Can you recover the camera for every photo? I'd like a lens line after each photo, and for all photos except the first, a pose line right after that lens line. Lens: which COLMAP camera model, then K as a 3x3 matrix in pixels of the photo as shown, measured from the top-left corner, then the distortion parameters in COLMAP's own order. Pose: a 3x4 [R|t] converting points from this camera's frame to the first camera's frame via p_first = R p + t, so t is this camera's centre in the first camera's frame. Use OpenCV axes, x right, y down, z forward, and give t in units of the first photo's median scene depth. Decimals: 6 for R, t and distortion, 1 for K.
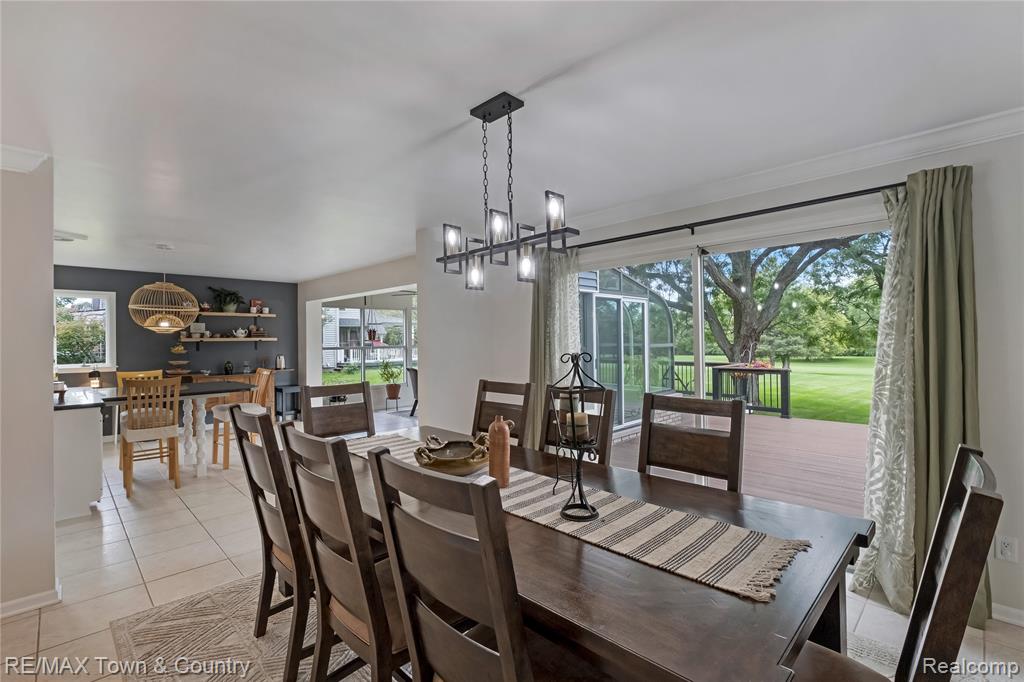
lens RADIAL K [[467.3, 0, 518.2], [0, 467.3, 340.5], [0, 0, 1]] dist [0.008571, -0.007379]
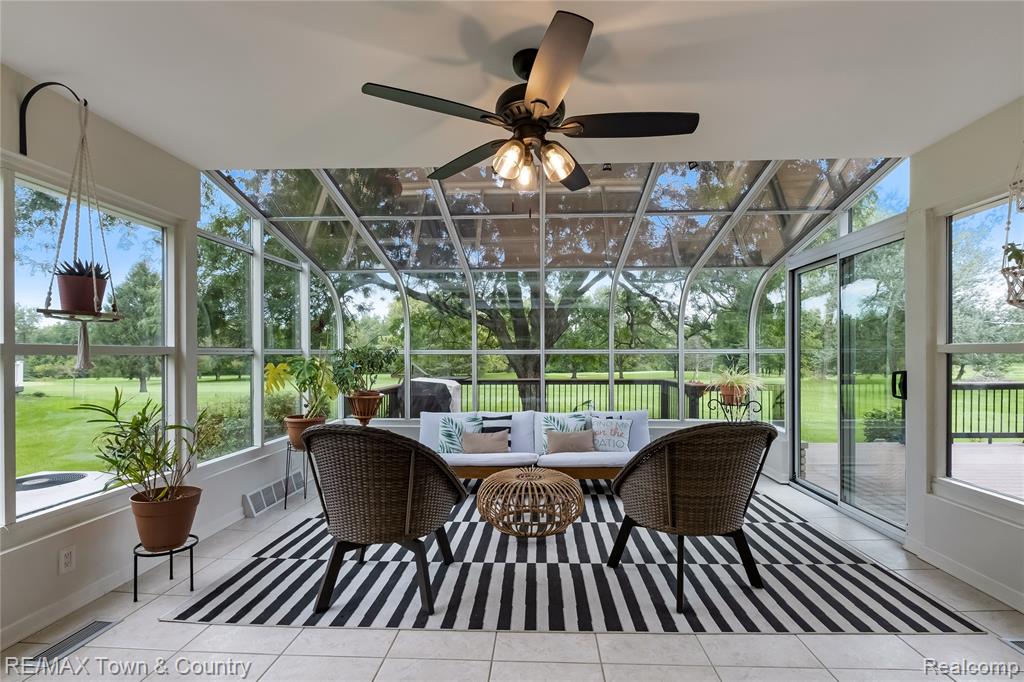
lens RADIAL K [[467.3, 0, 521.3], [0, 467.3, 357.4], [0, 0, 1]] dist [0.008571, -0.007379]
pose [[0.728235, 0.007048, 0.685291, -0.378442], [-0.003774, 0.999973, -0.006274, 0.025235], [-0.685317, 0.001983, 0.728242, 0.843600]]
